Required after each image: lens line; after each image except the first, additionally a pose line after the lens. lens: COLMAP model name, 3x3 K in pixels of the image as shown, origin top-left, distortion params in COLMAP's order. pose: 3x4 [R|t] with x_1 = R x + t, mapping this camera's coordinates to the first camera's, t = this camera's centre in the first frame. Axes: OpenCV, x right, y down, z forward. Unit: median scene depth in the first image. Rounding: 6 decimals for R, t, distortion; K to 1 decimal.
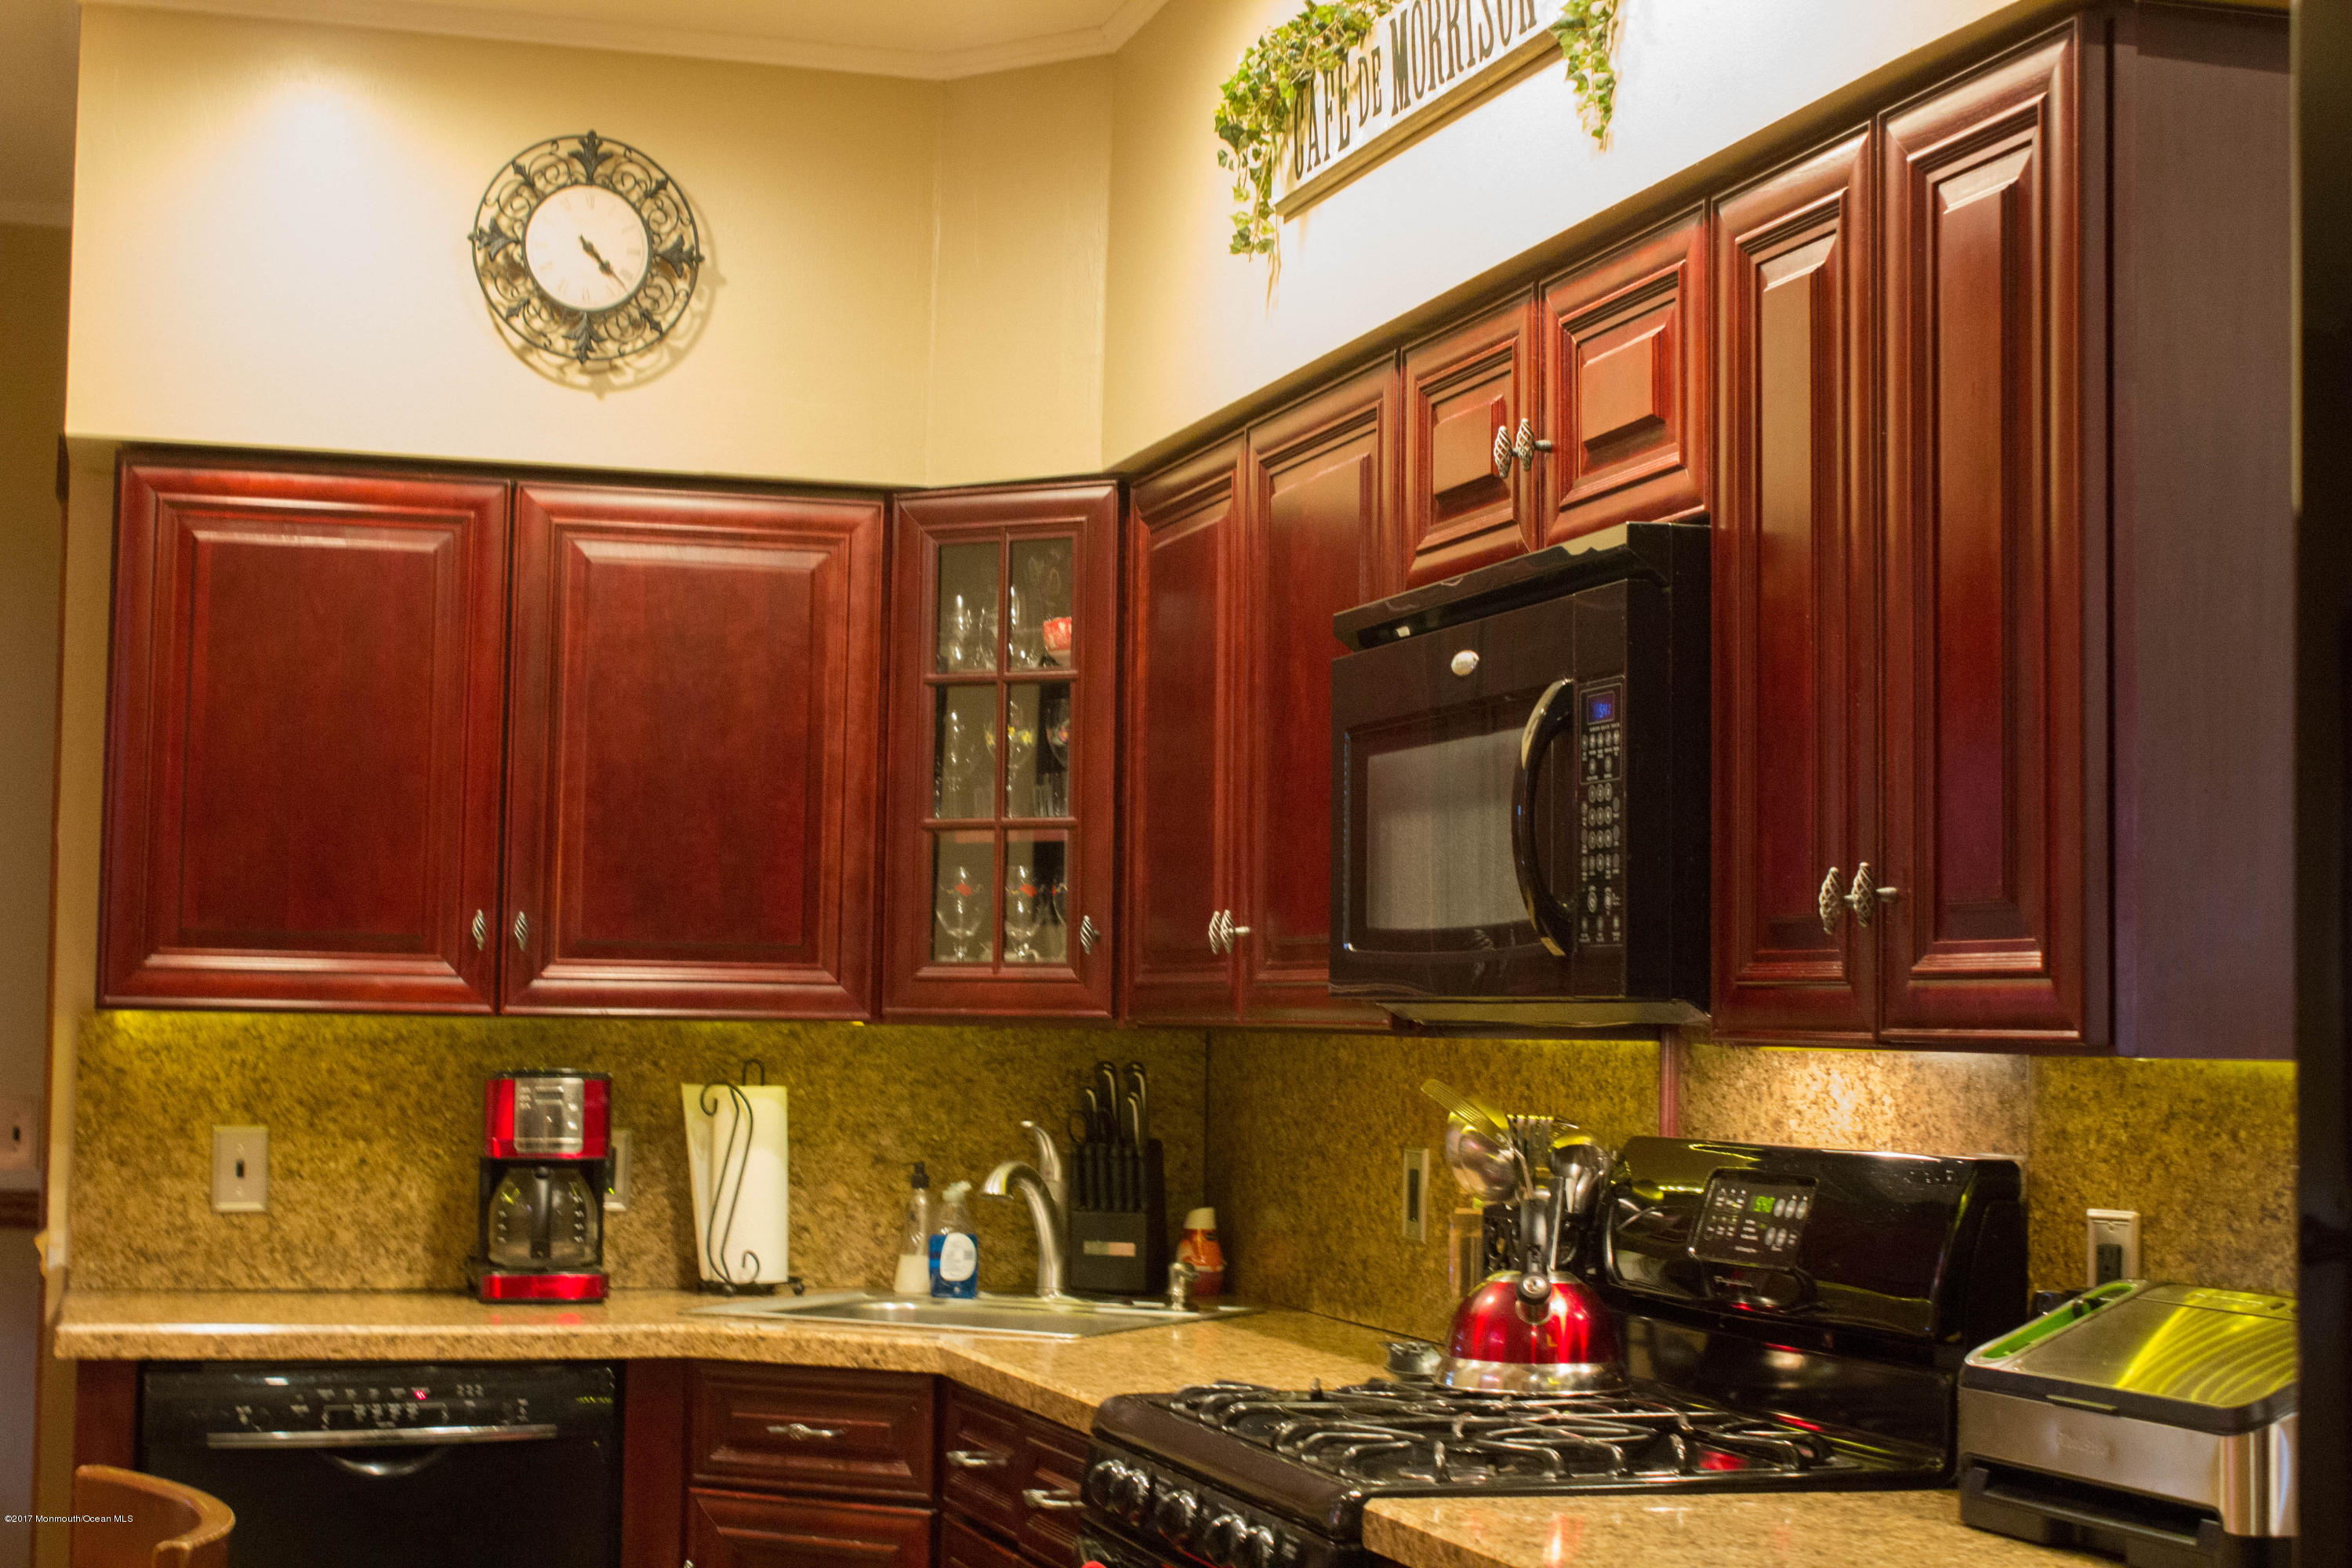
lens RADIAL K [[3658.8, 0, 1176.0], [0, 3658.8, 784.0], [0, 0, 1]] dist [-0.042155, 0.060657]
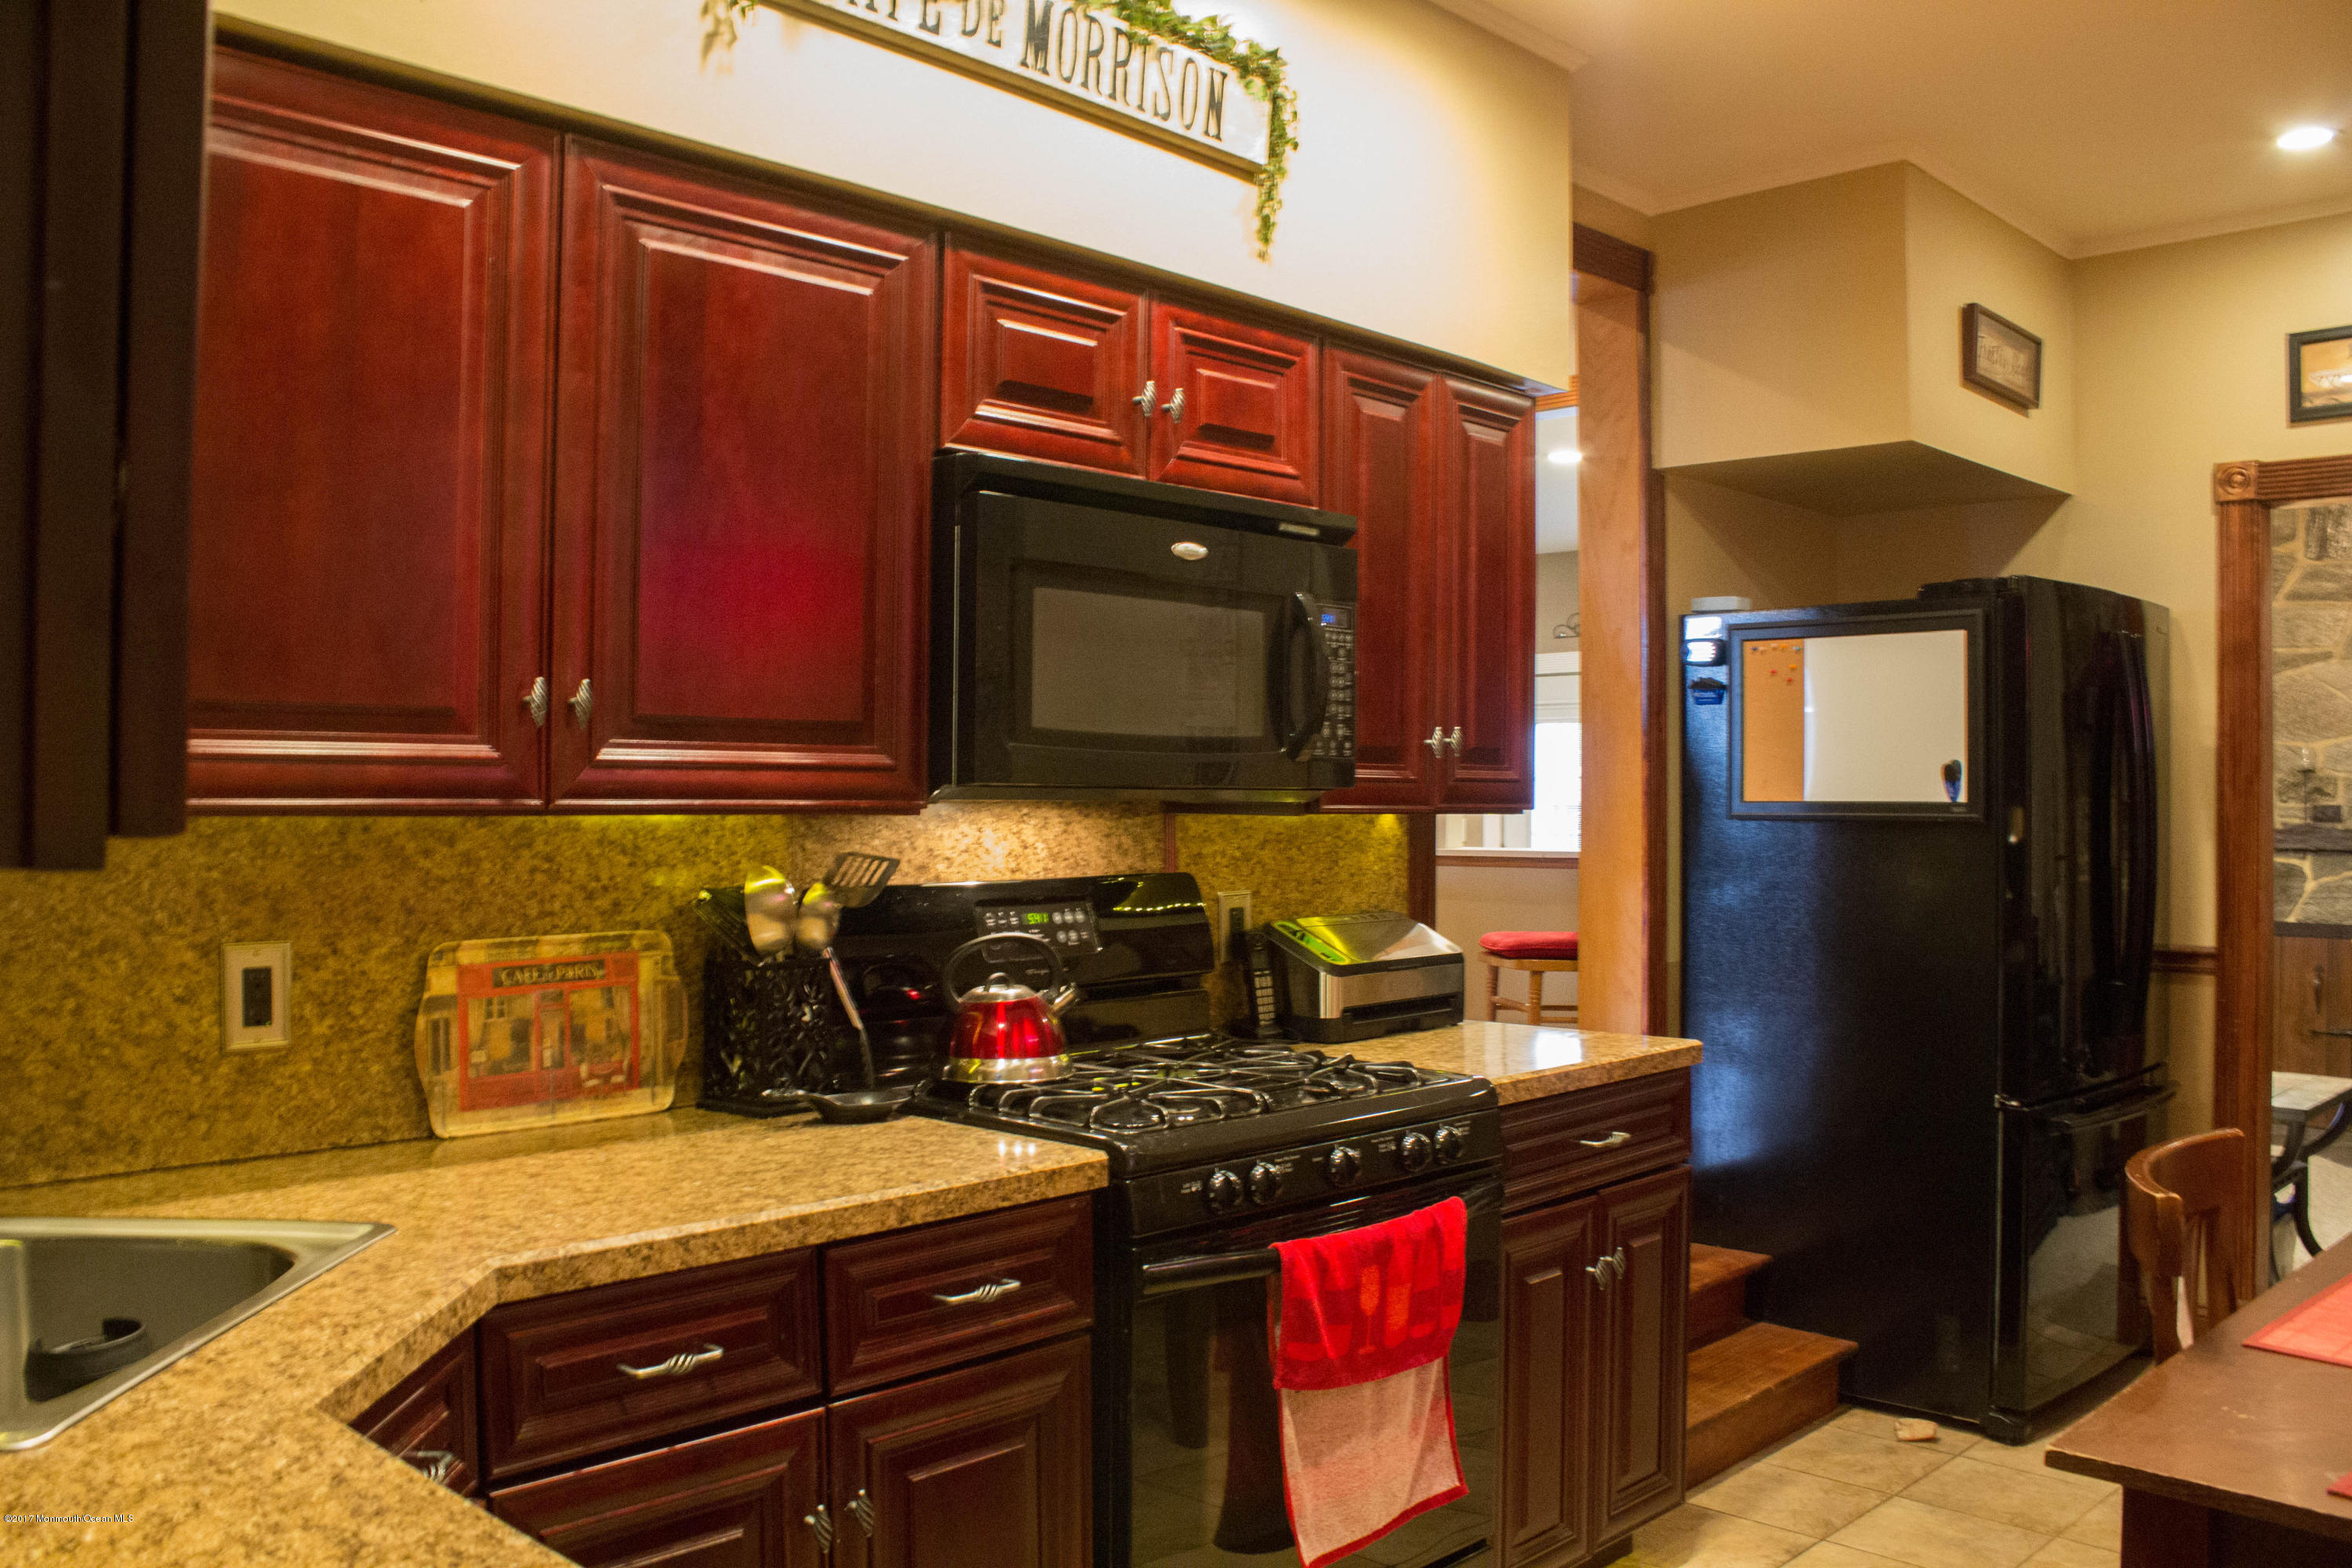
lens RADIAL K [[2008.9, 0, 1176.0], [0, 2008.9, 784.0], [0, 0, 1]] dist [-0.188895, 0.184003]
pose [[-0.515575, -0.015159, 0.856710, -0.470199], [-0.070735, 0.997184, -0.024924, 0.061738], [-0.853920, -0.073449, -0.515196, 1.120867]]
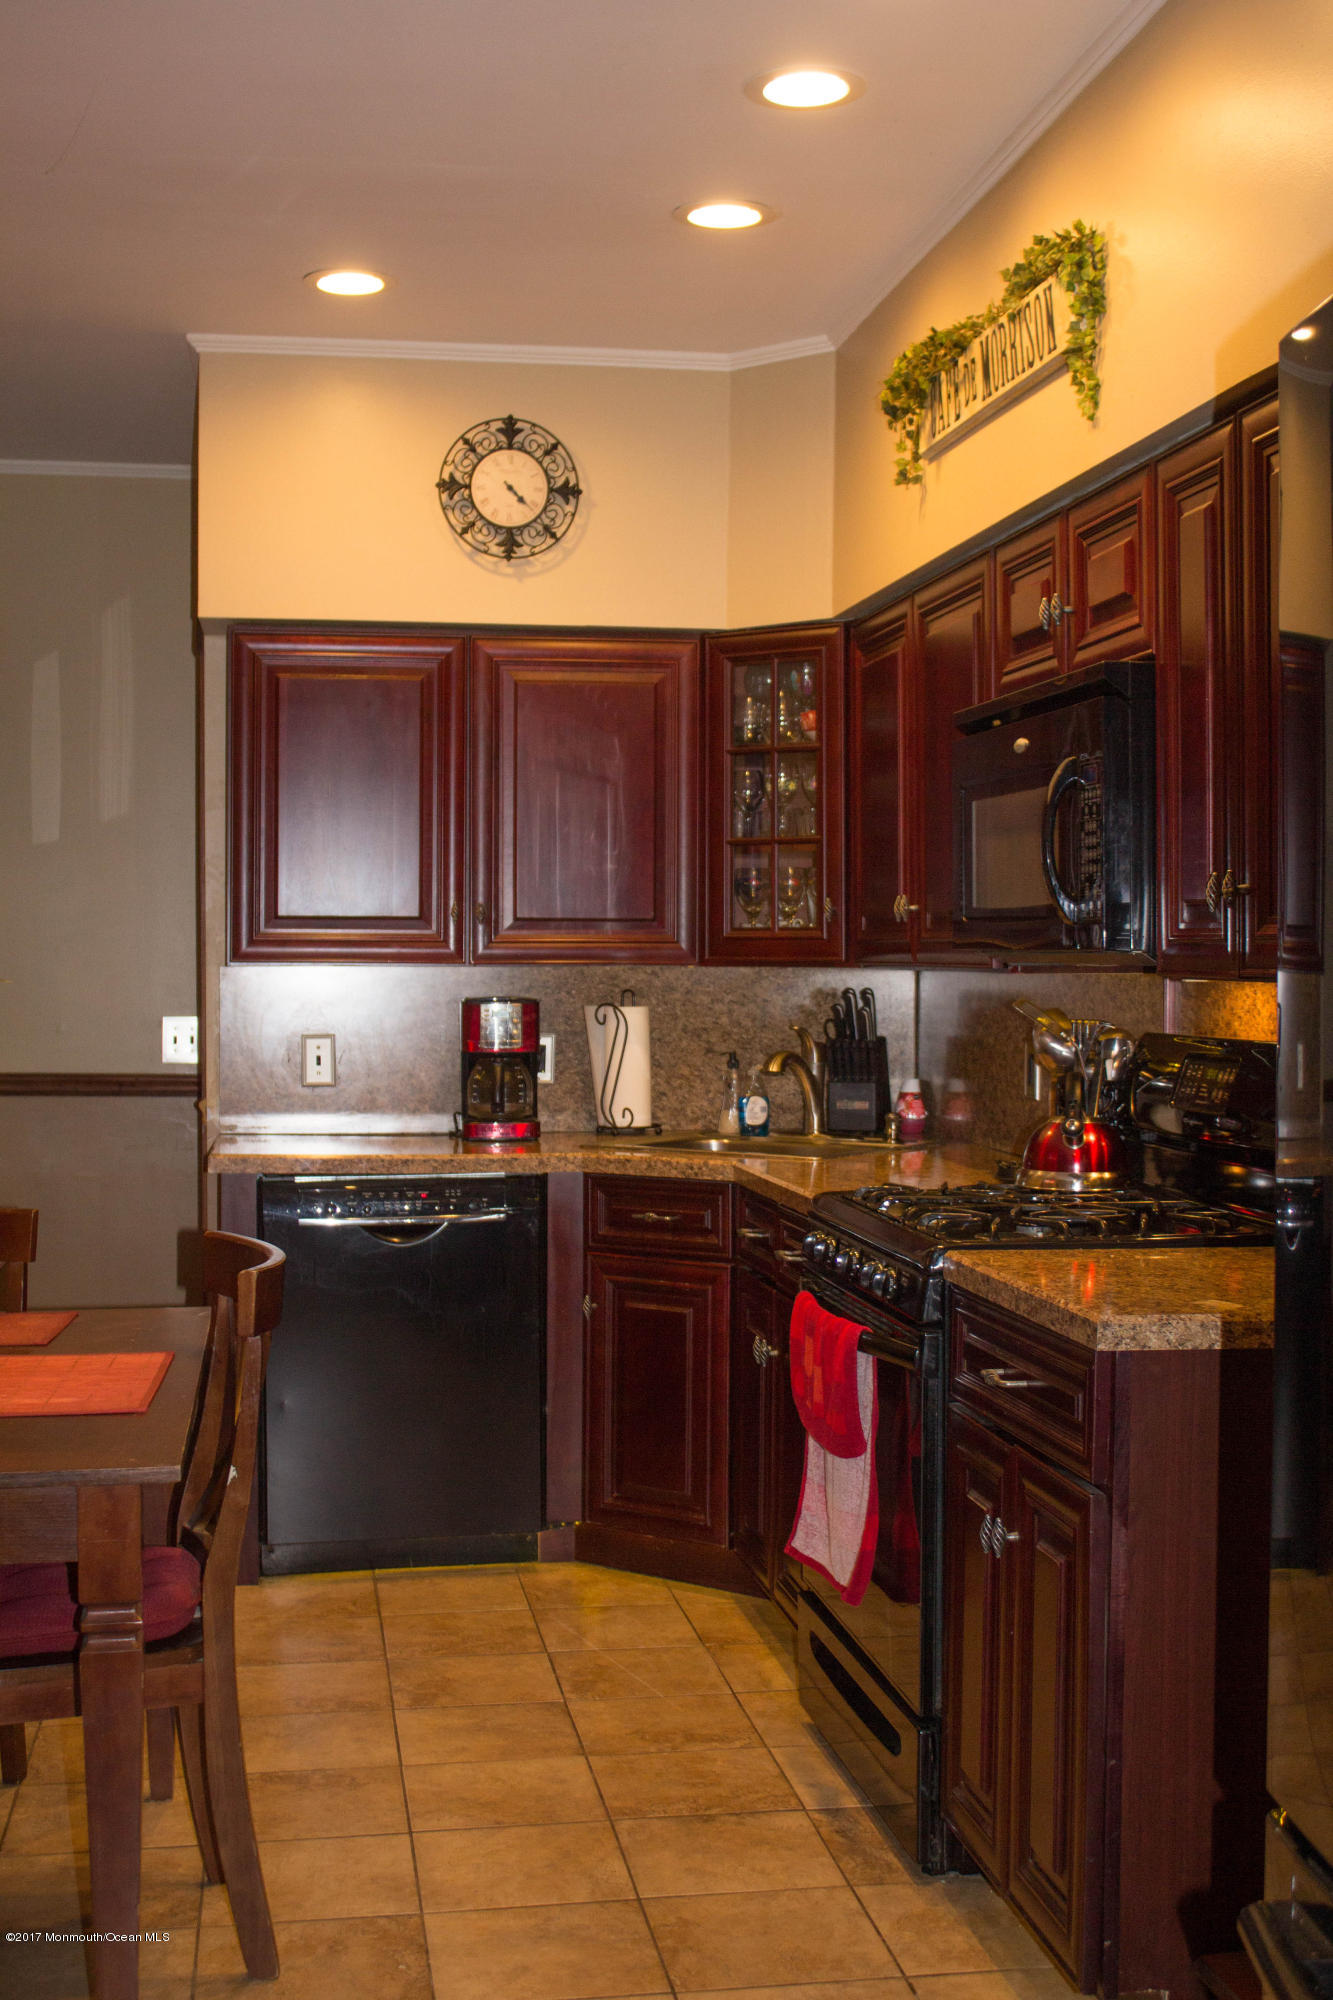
lens RADIAL K [[2494.2, 0, 666.5], [0, 2494.2, 1000.0], [0, 0, 1]] dist [-0.120579, 0.037699]
pose [[0.991300, -0.011804, -0.131095, 0.052745], [0.022694, 0.996384, 0.081883, -0.011319], [0.129654, -0.084146, 0.987982, -0.097430]]
